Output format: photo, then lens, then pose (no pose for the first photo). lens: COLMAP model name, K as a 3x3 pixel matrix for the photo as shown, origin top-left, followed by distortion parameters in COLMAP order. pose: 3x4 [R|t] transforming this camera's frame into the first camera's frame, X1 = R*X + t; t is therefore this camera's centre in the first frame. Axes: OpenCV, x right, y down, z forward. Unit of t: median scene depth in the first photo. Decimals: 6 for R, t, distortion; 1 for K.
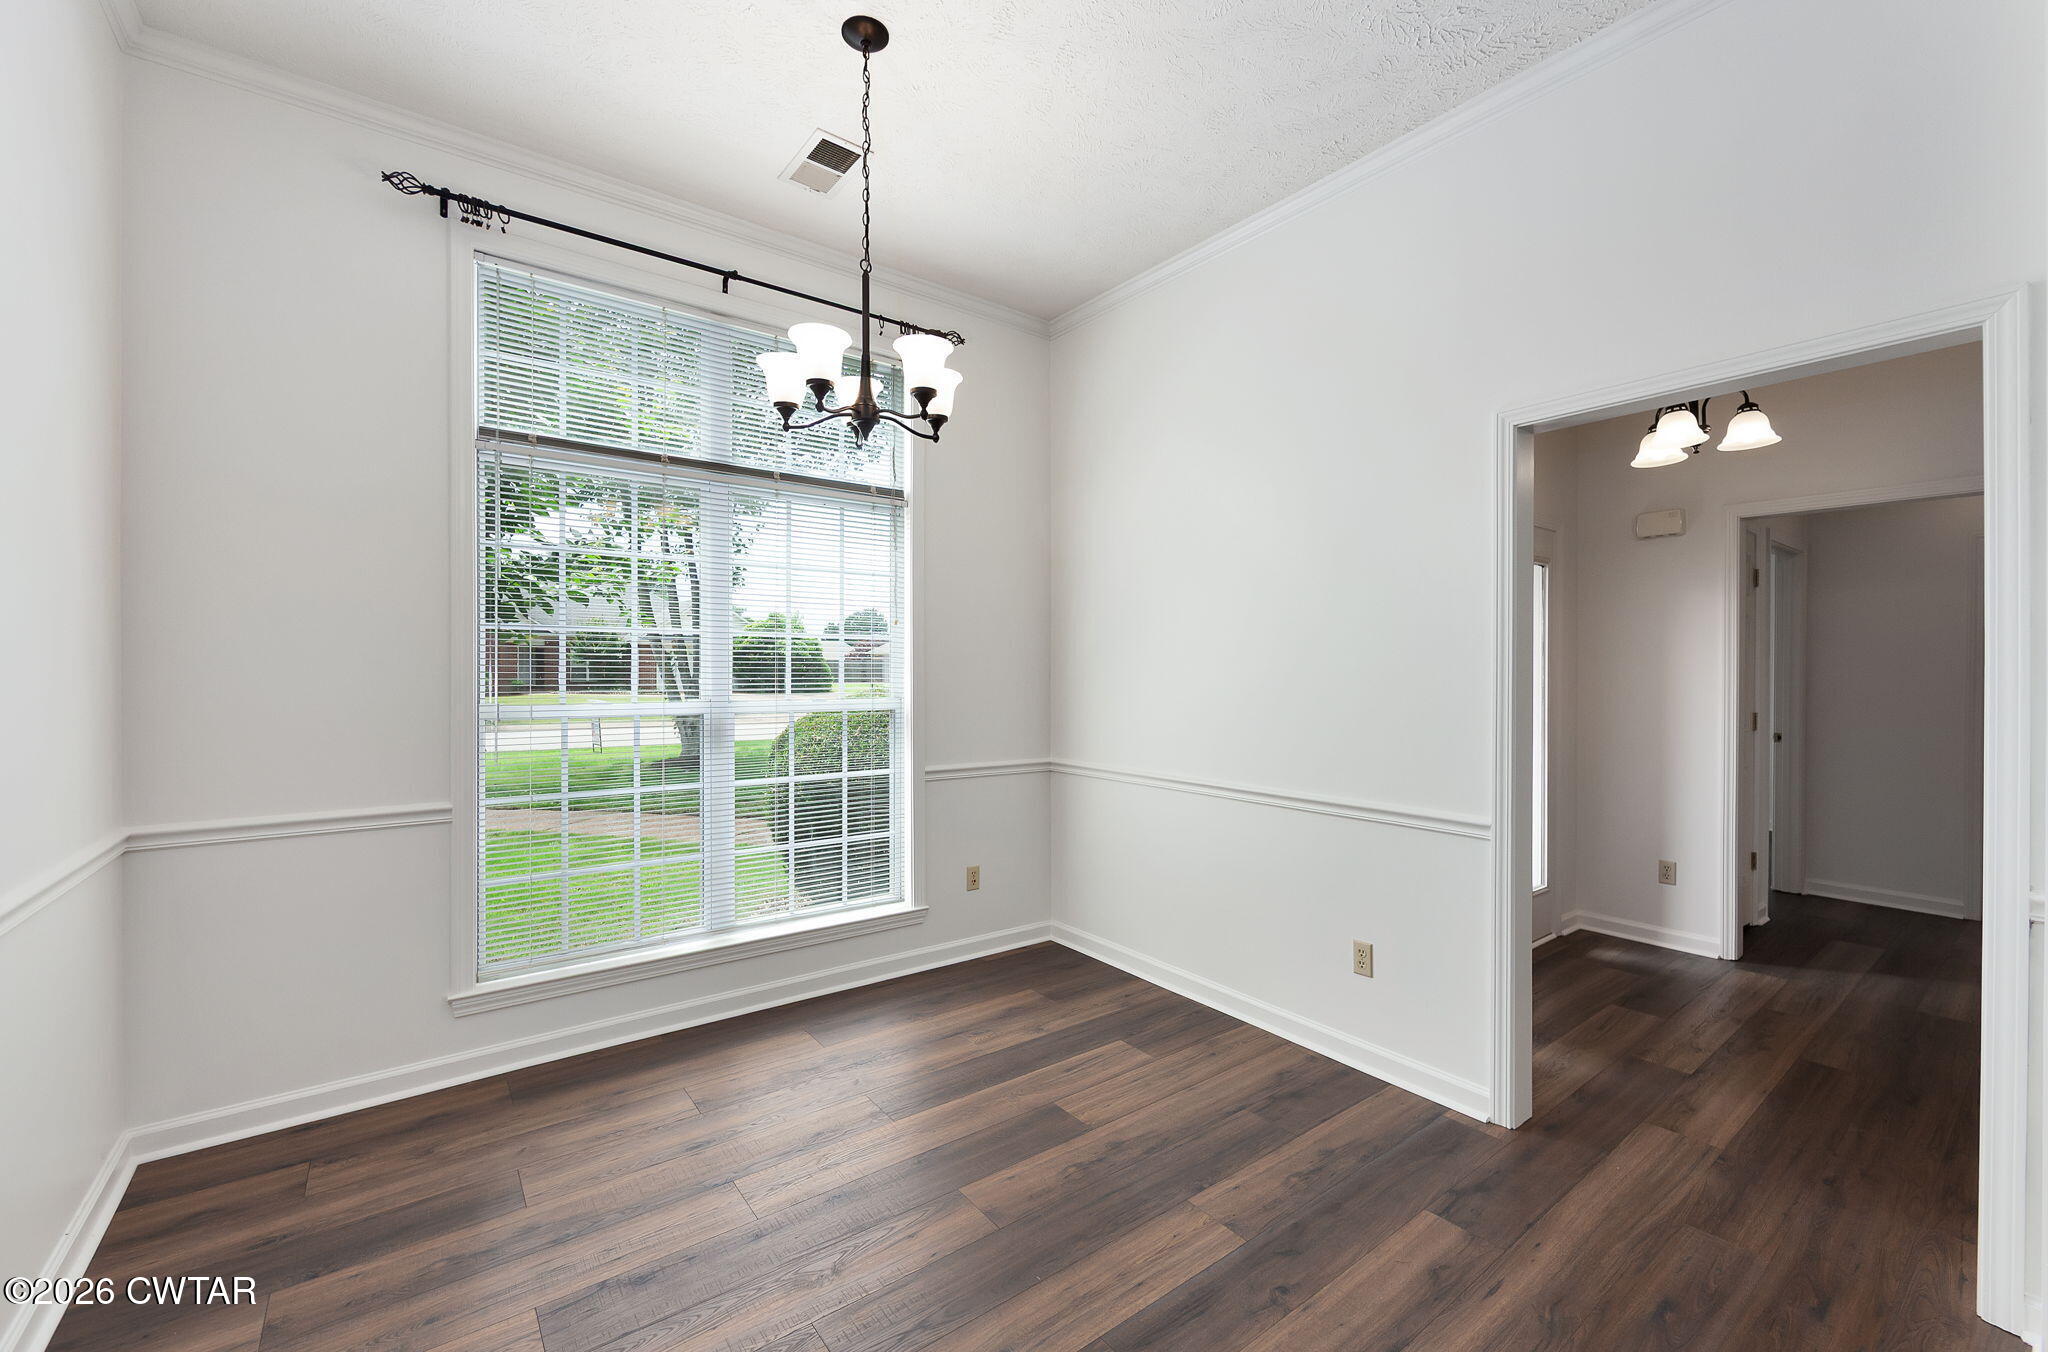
lens RADIAL K [[825.2, 0, 1024.0], [0, 825.2, 676.0], [0, 0, 1]] dist [-0.027494, -0.000200]
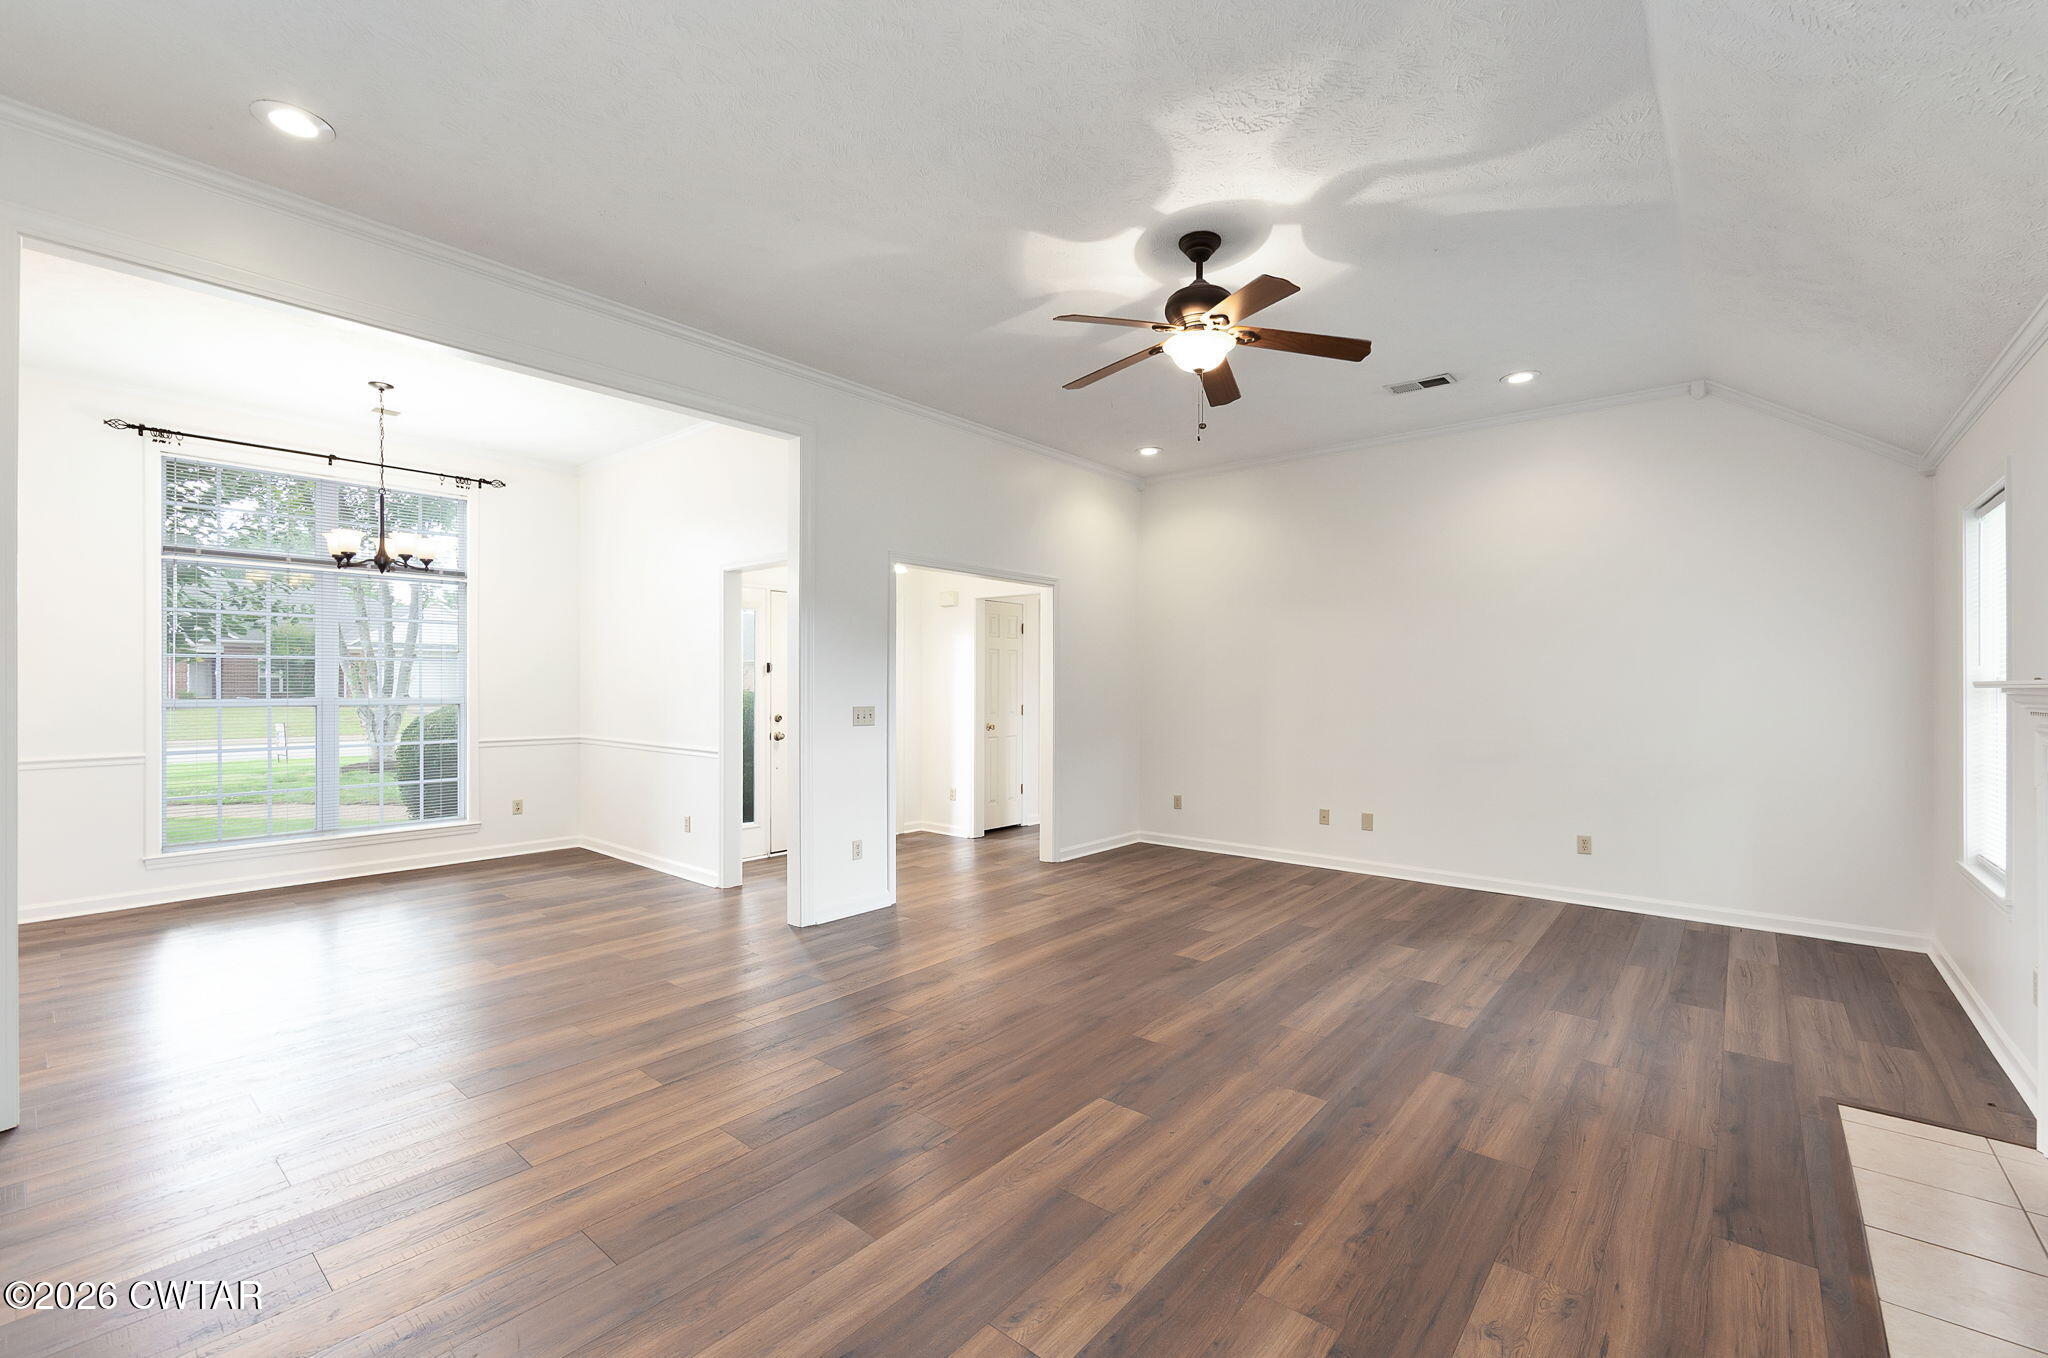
lens RADIAL K [[857.4, 0, 1019.3], [0, 857.4, 672.5], [0, 0, 1]] dist [-0.001997, 0.000002]
pose [[0.976726, 0.003026, 0.214468, 0.584084], [0.000346, 0.999877, -0.015680, 0.005778], [-0.214489, 0.015389, 0.976605, -0.942681]]
